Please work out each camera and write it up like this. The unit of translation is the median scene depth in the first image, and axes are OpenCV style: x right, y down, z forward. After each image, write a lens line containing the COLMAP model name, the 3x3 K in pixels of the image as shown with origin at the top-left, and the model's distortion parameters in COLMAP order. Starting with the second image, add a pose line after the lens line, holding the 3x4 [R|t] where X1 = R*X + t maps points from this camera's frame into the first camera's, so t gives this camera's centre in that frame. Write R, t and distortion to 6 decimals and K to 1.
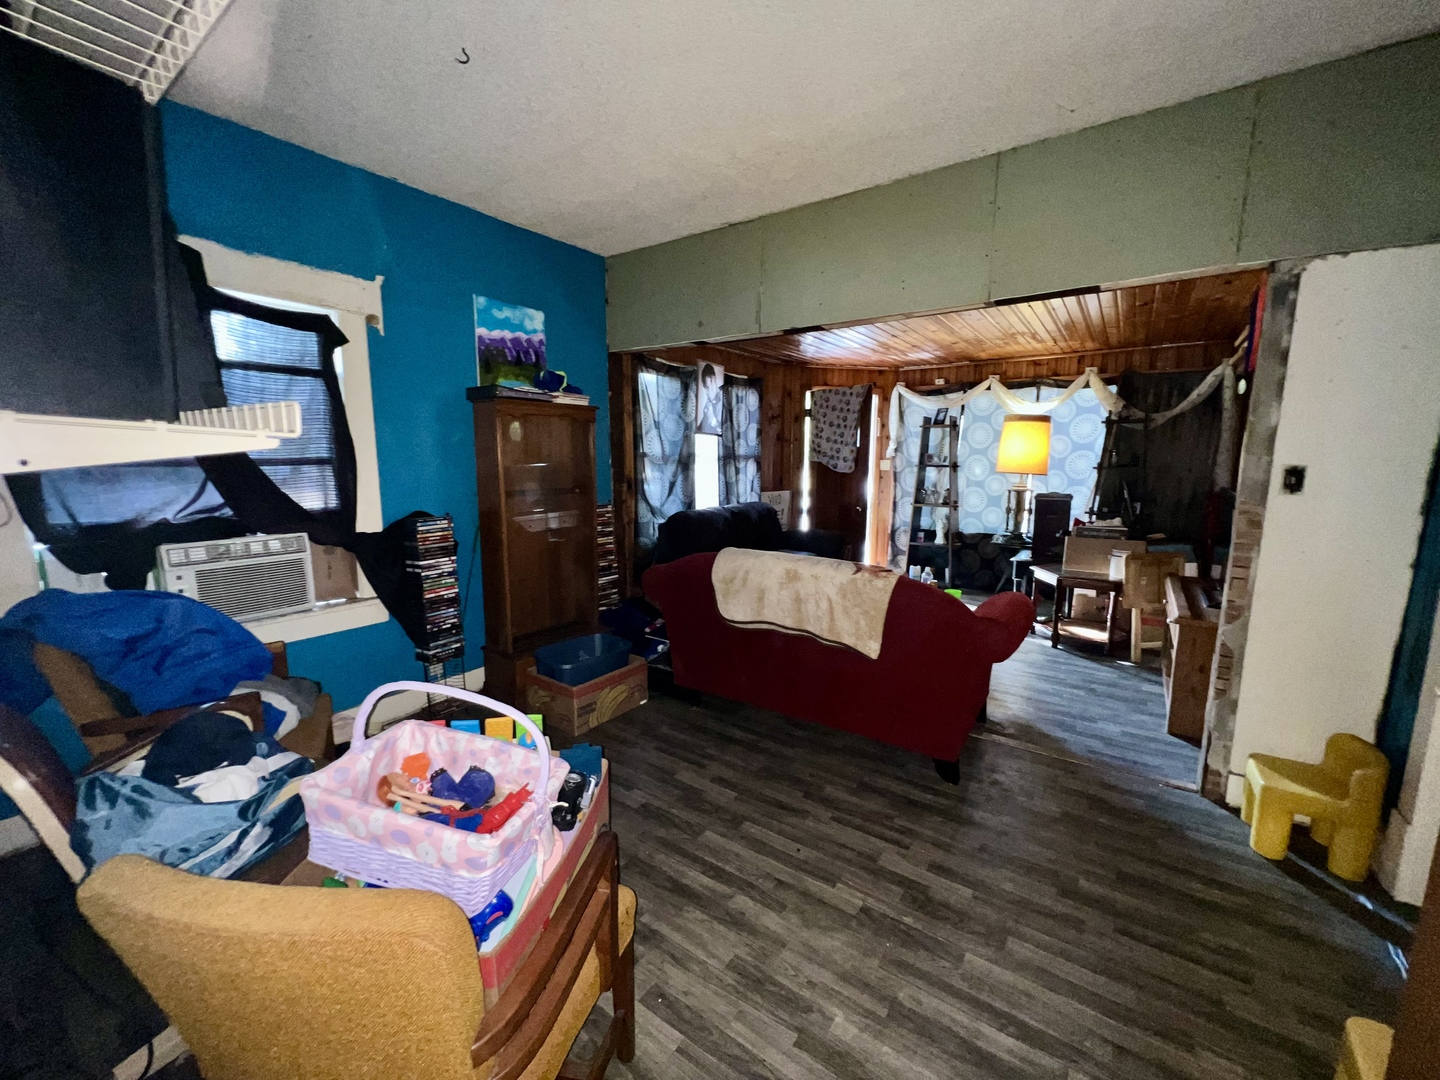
lens RADIAL K [[574.9, 0, 721.2], [0, 574.9, 539.8], [0, 0, 1]] dist [-0.000101, -0.000341]
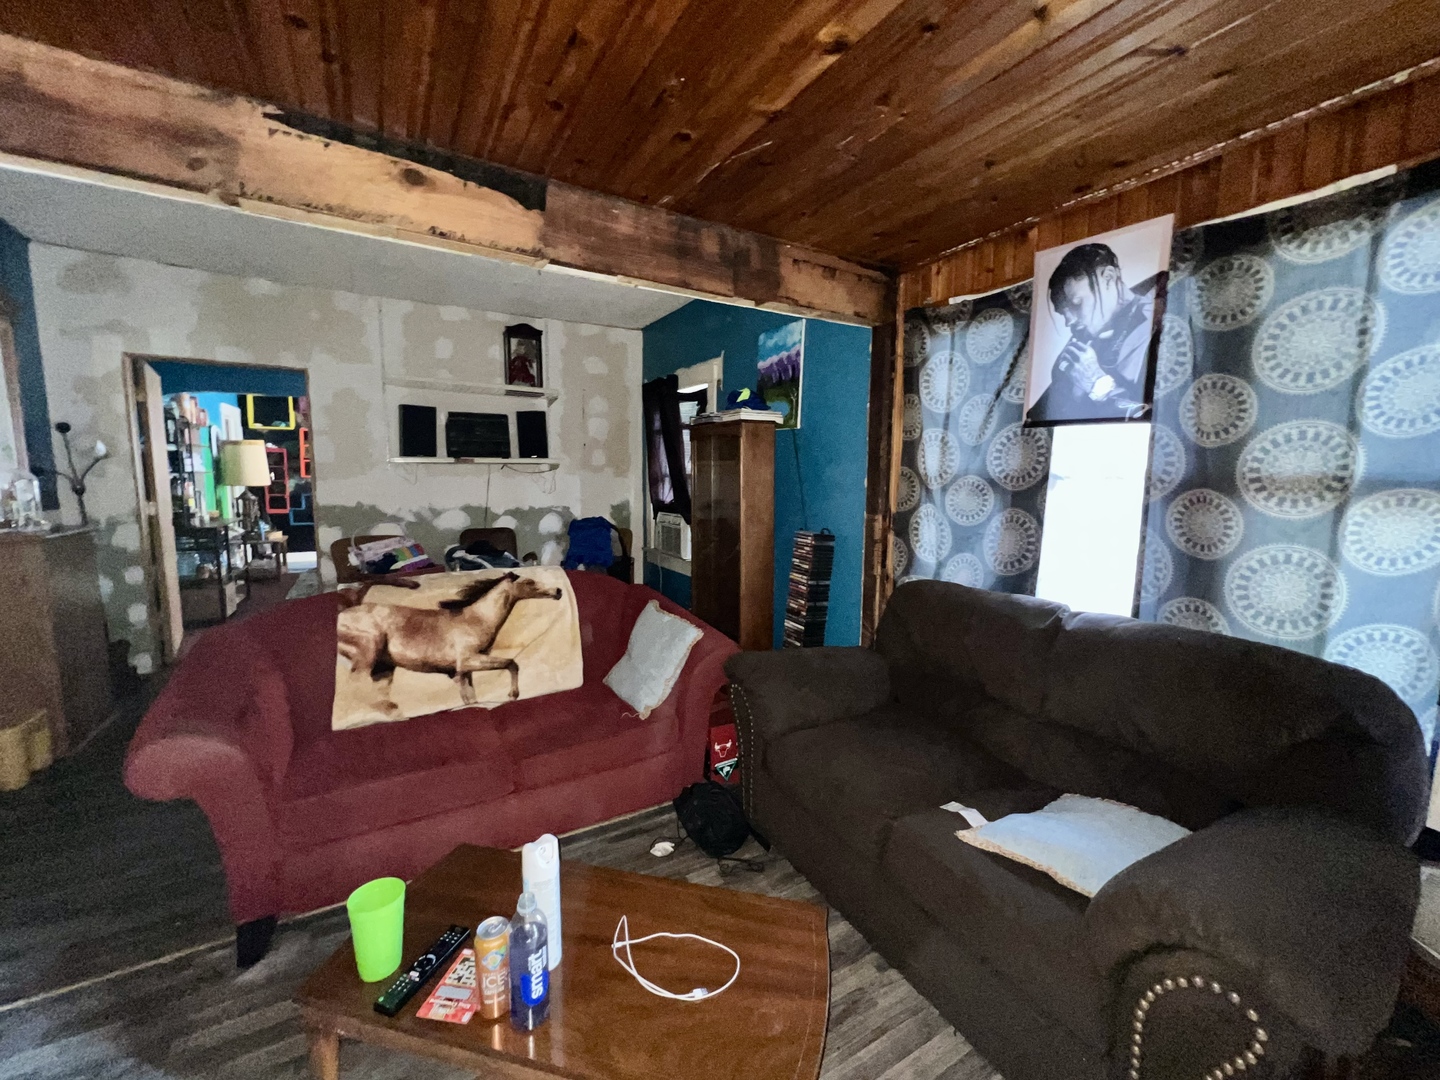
lens RADIAL K [[574.9, 0, 721.6], [0, 574.9, 540.2], [0, 0, 1]] dist [-0.000101, -0.000341]
pose [[-0.421935, 0.095545, -0.901578, 0.560430], [-0.149966, 0.973378, 0.173338, -0.172655], [0.894137, 0.208343, -0.396373, 1.202156]]
